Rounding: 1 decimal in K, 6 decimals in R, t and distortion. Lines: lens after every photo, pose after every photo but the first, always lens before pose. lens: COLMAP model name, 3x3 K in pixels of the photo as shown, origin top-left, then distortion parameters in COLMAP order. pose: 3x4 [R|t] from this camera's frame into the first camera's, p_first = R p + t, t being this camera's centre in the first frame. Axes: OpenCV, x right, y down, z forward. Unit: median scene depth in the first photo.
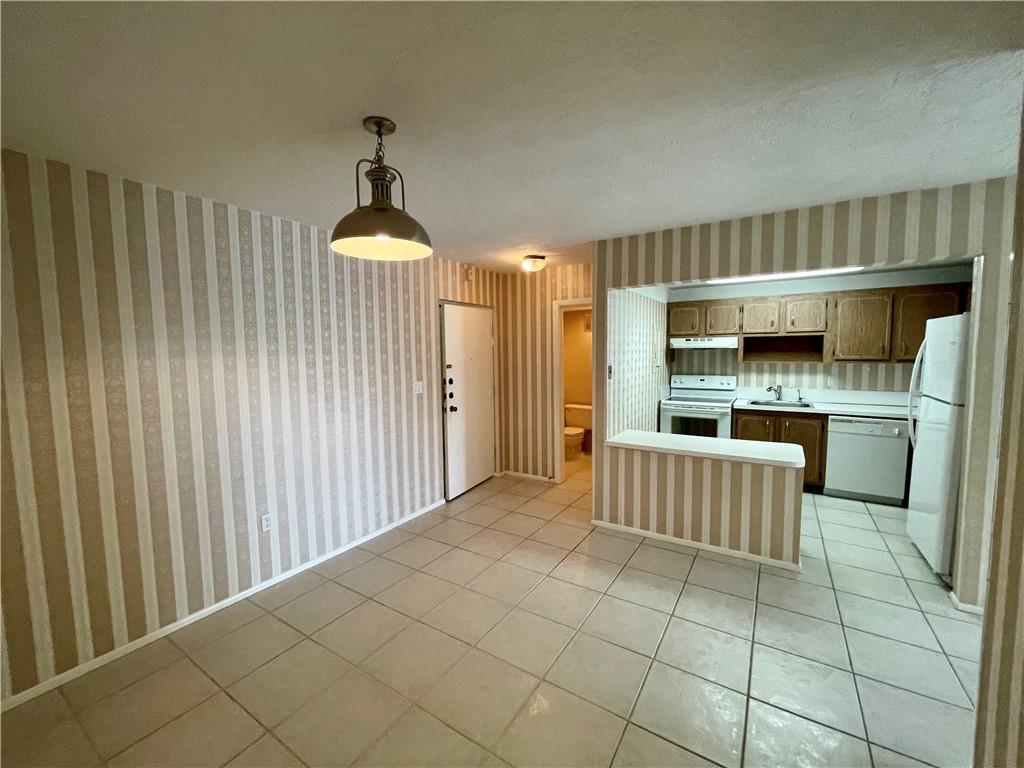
lens RADIAL K [[412.5, 0, 514.8], [0, 412.5, 386.3], [0, 0, 1]] dist [-0.013782, 0.001715]
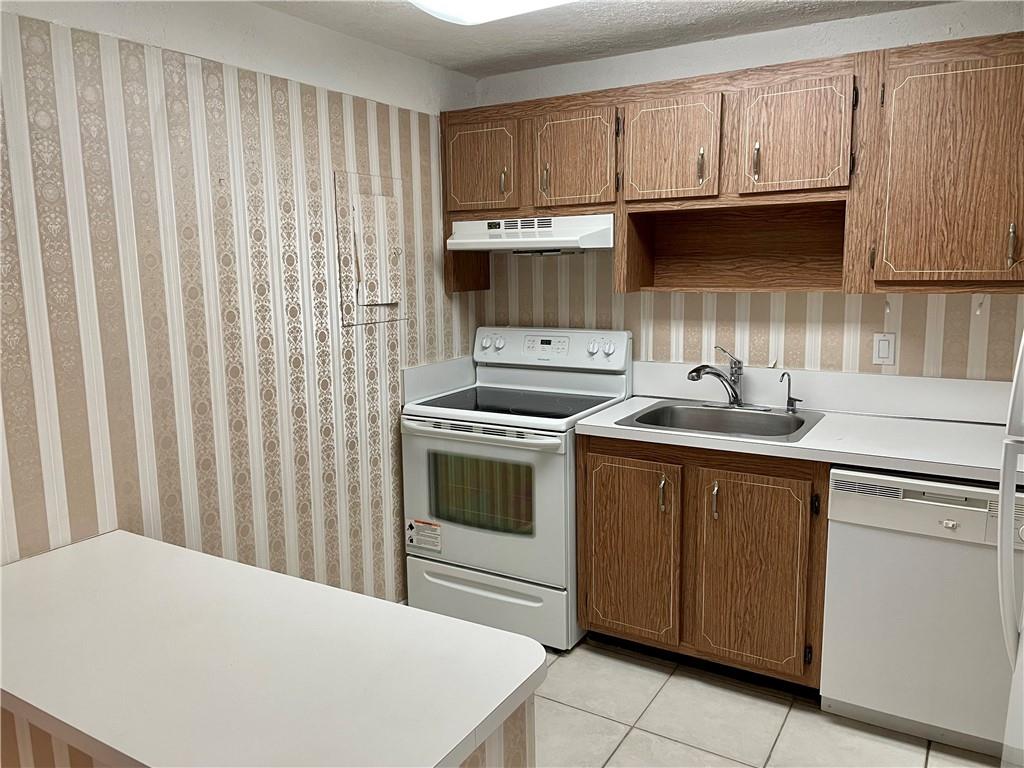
lens RADIAL K [[776.8, 0, 511.8], [0, 776.8, 386.2], [0, 0, 1]] dist [0.048356, -0.004503]
pose [[0.999410, -0.011072, 0.032503, 0.447001], [0.008661, 0.997264, 0.073413, -0.029342], [-0.033227, -0.073088, 0.996772, 0.379038]]
